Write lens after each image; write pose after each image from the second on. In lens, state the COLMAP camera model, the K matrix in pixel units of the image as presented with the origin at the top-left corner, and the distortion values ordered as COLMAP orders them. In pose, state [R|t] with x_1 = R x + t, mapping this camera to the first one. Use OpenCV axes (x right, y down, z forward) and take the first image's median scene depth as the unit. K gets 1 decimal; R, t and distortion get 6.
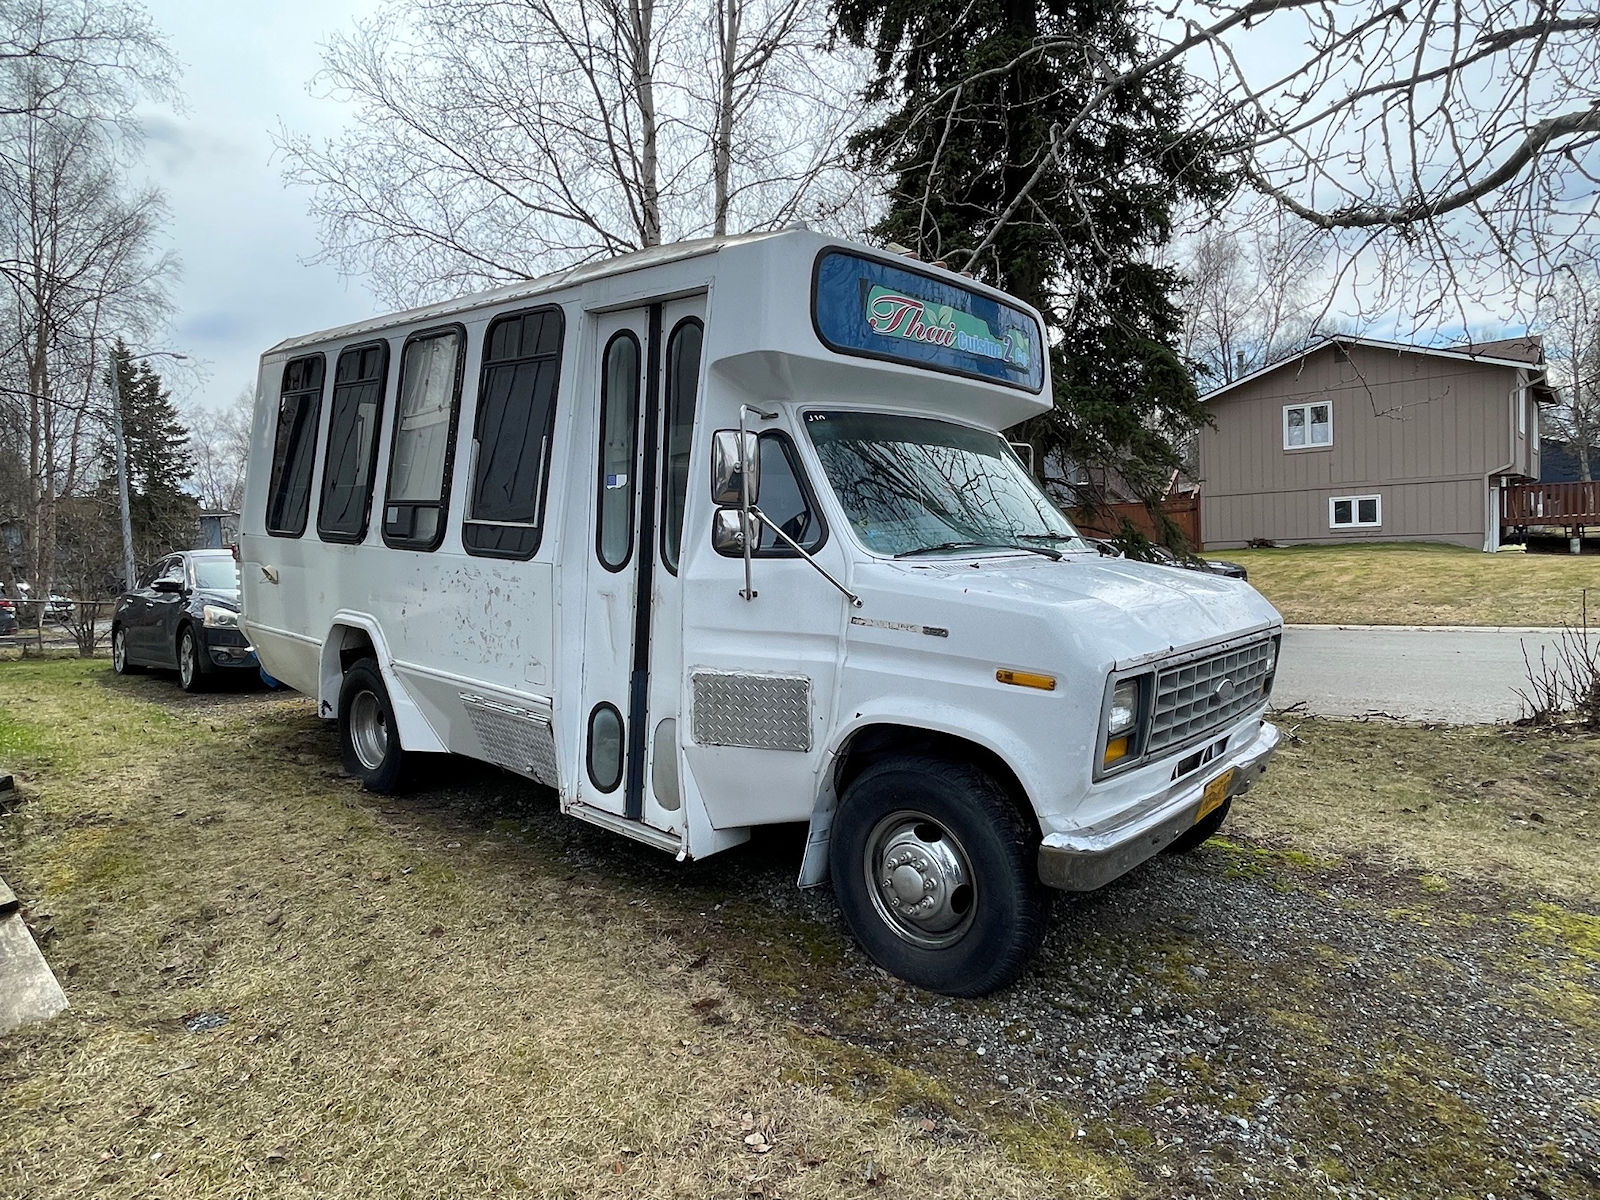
lens RADIAL K [[641.0, 0, 796.5], [0, 641.0, 591.1], [0, 0, 1]] dist [-0.002296, 0.000191]
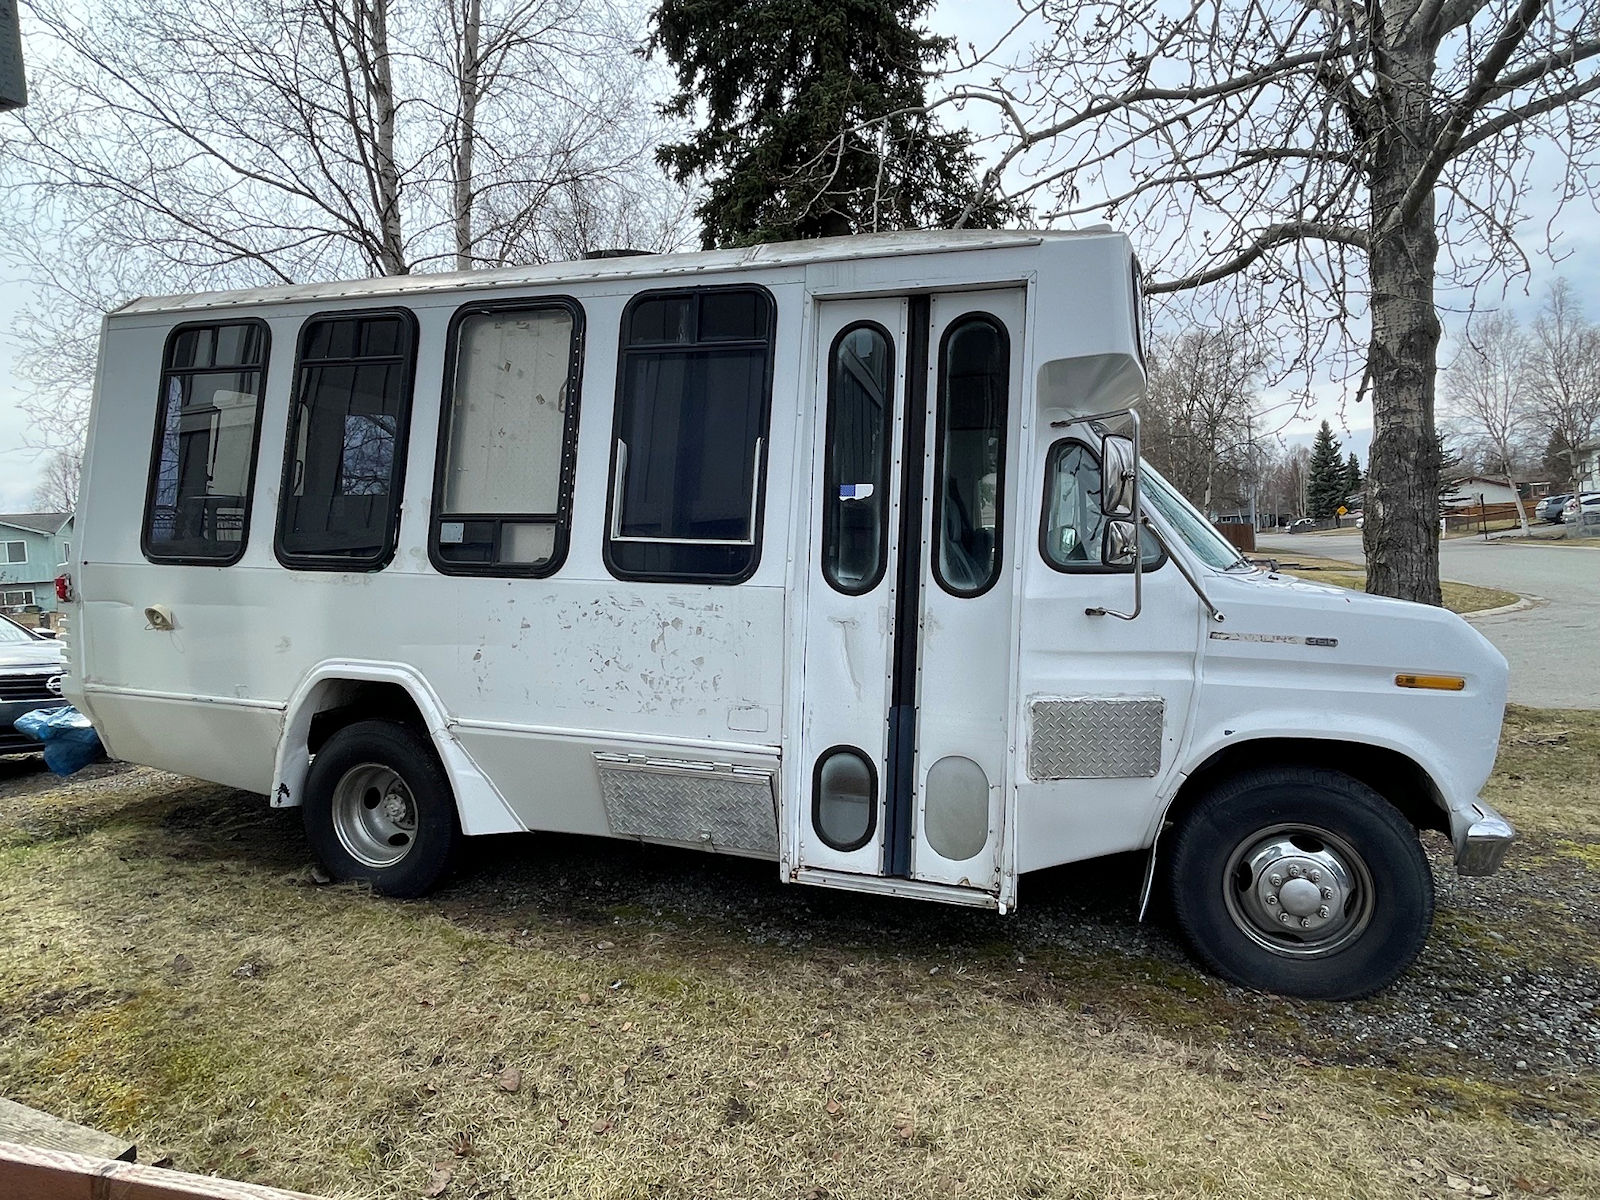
lens RADIAL K [[663.2, 0, 800.0], [0, 663.2, 600.0], [0, 0, 1]] dist [-0.001227, -0.000290]
pose [[0.961201, -0.027021, 0.274522, -0.584165], [0.034619, 0.999139, -0.022868, -0.004967], [-0.273668, 0.031485, 0.961309, 0.146703]]
